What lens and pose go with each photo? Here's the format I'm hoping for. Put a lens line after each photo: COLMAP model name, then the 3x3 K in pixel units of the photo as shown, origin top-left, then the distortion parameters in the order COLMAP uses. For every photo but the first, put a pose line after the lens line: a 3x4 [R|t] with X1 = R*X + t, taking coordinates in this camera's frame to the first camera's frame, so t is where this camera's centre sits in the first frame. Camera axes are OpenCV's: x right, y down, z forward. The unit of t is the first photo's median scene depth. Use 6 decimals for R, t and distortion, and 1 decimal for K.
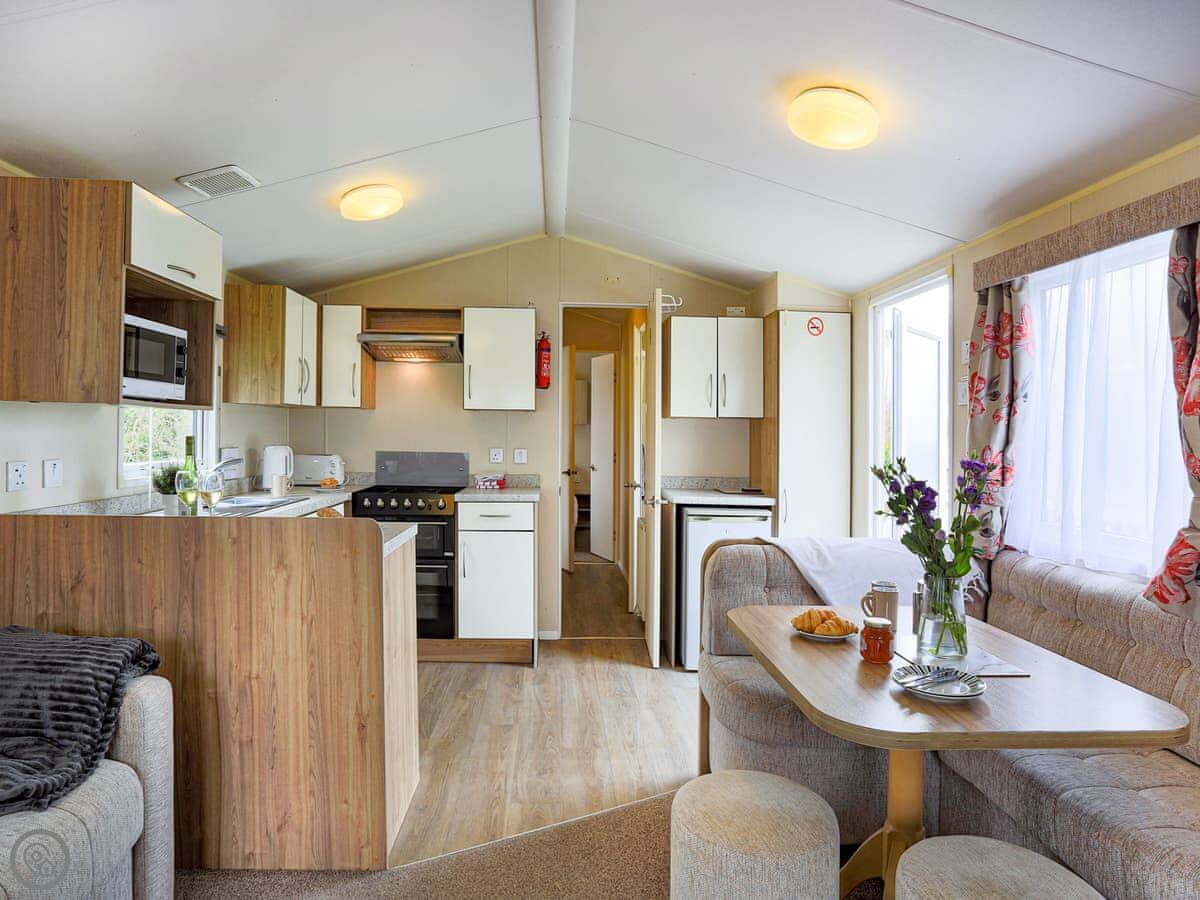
lens RADIAL K [[729.6, 0, 595.1], [0, 729.6, 434.2], [0, 0, 1]] dist [-0.081287, 0.046850]
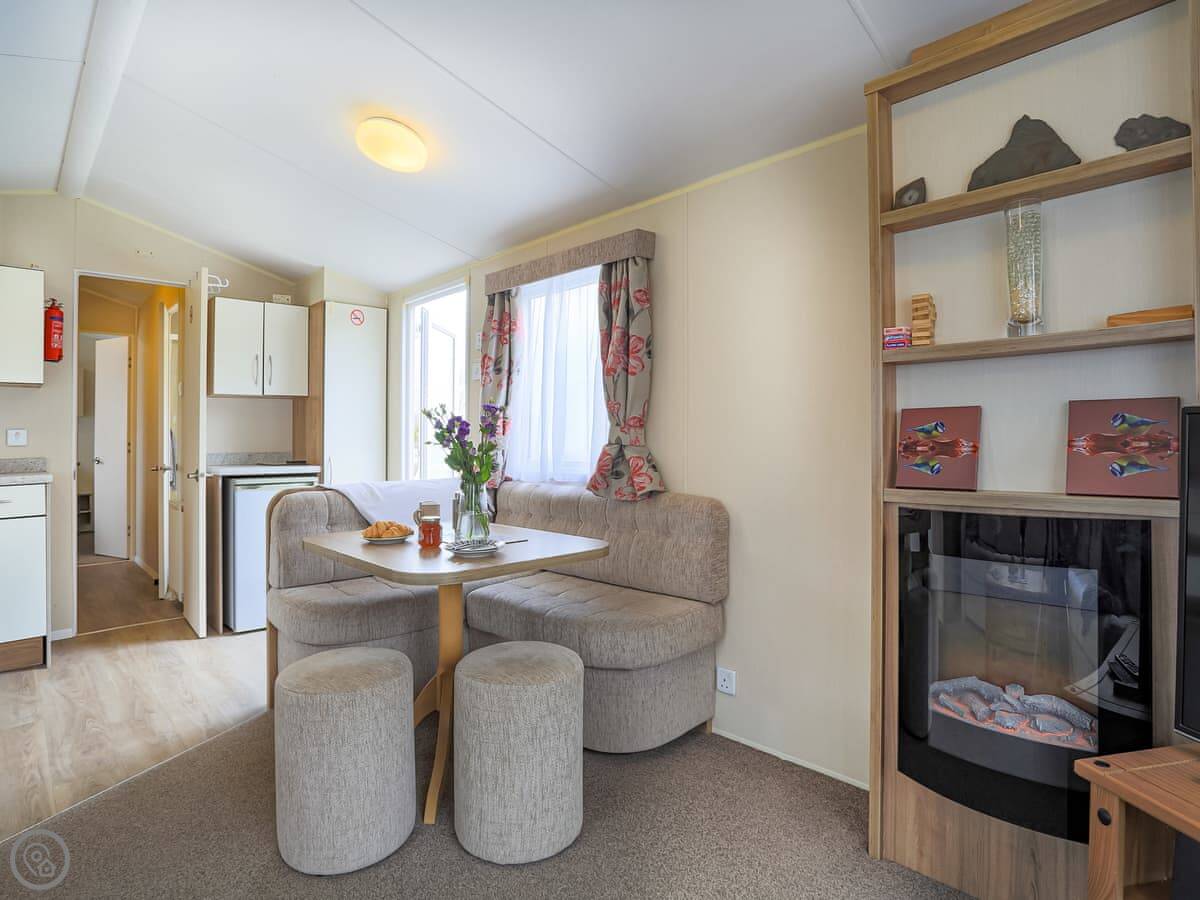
lens RADIAL K [[663.5, 0, 595.6], [0, 663.5, 464.5], [0, 0, 1]] dist [-0.068638, 0.036537]
pose [[0.775170, -0.023509, 0.631315, -0.094287], [0.000165, 0.999315, 0.037010, 0.063093], [-0.631753, -0.028585, 0.774643, -0.108800]]
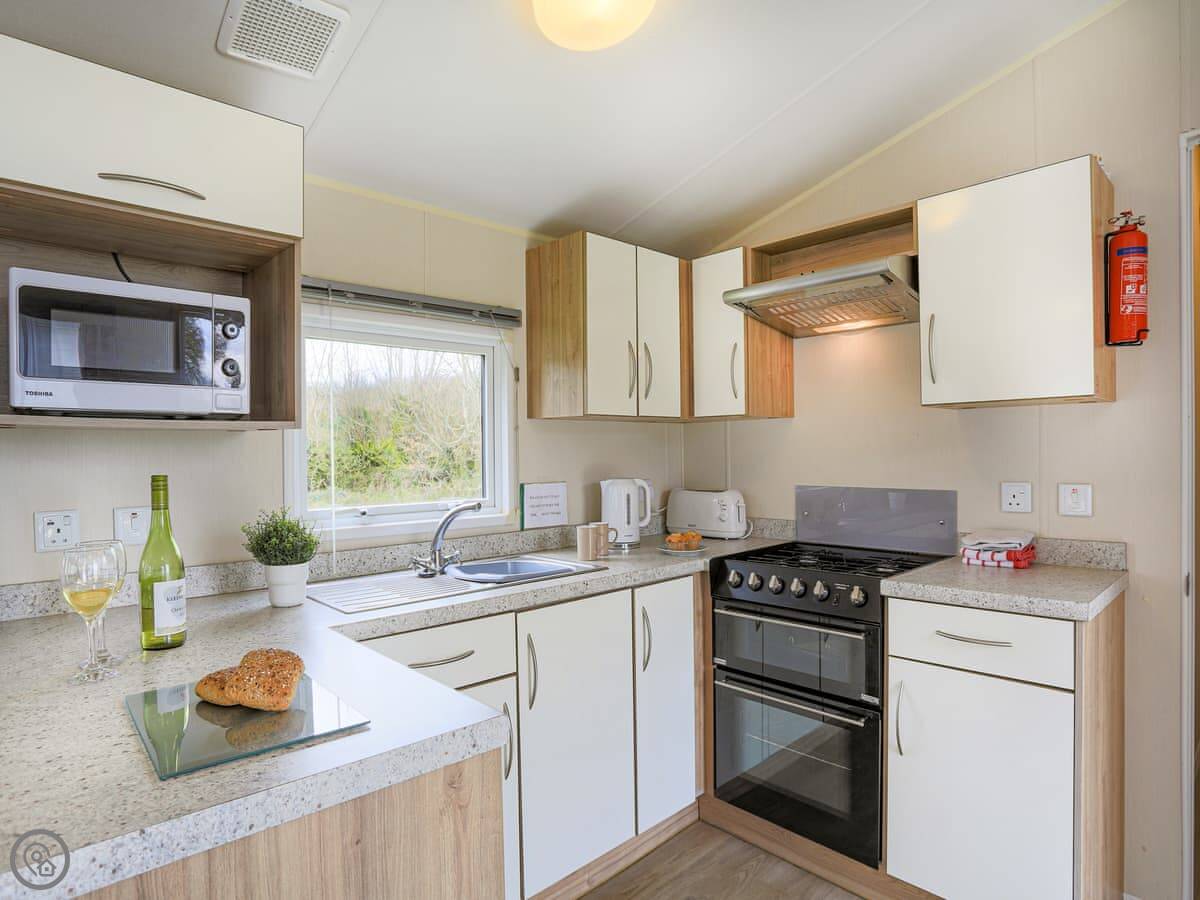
lens RADIAL K [[663.5, 0, 595.6], [0, 663.5, 464.5], [0, 0, 1]] dist [-0.068638, 0.036537]
pose [[0.636117, -0.009647, -0.771532, 0.034686], [0.020628, 0.999777, 0.004507, -0.000530], [0.771317, -0.018783, 0.636174, 0.859984]]
